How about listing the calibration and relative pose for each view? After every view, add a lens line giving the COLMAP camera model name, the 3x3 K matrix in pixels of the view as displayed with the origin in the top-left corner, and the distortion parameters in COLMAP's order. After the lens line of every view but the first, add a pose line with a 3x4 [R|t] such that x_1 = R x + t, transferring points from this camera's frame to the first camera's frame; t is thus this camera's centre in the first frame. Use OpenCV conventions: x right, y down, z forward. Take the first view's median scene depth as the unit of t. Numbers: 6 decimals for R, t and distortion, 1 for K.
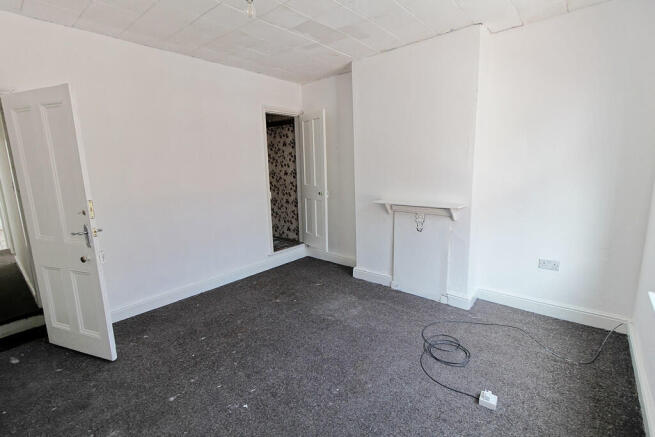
lens RADIAL K [[304.4, 0, 330.9], [0, 304.4, 216.3], [0, 0, 1]] dist [0.003056, 0.000627]
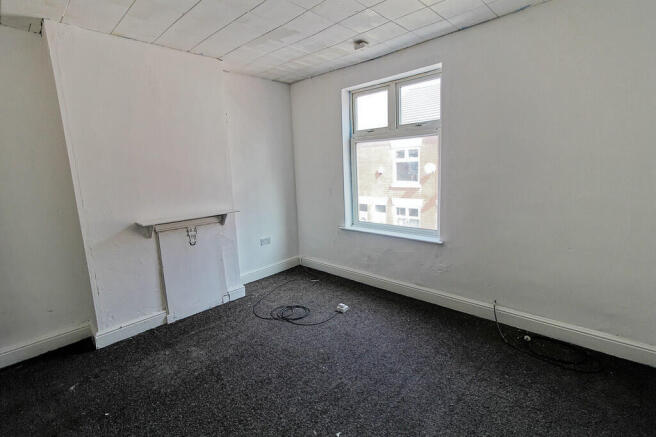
lens RADIAL K [[304.9, 0, 331.8], [0, 304.9, 217.9], [0, 0, 1]] dist [0.003056, 0.000627]
pose [[0.043005, -0.140302, 0.989174, -0.671860], [0.211895, 0.968846, 0.128207, -0.069052], [-0.976346, 0.204088, 0.071395, 0.515416]]
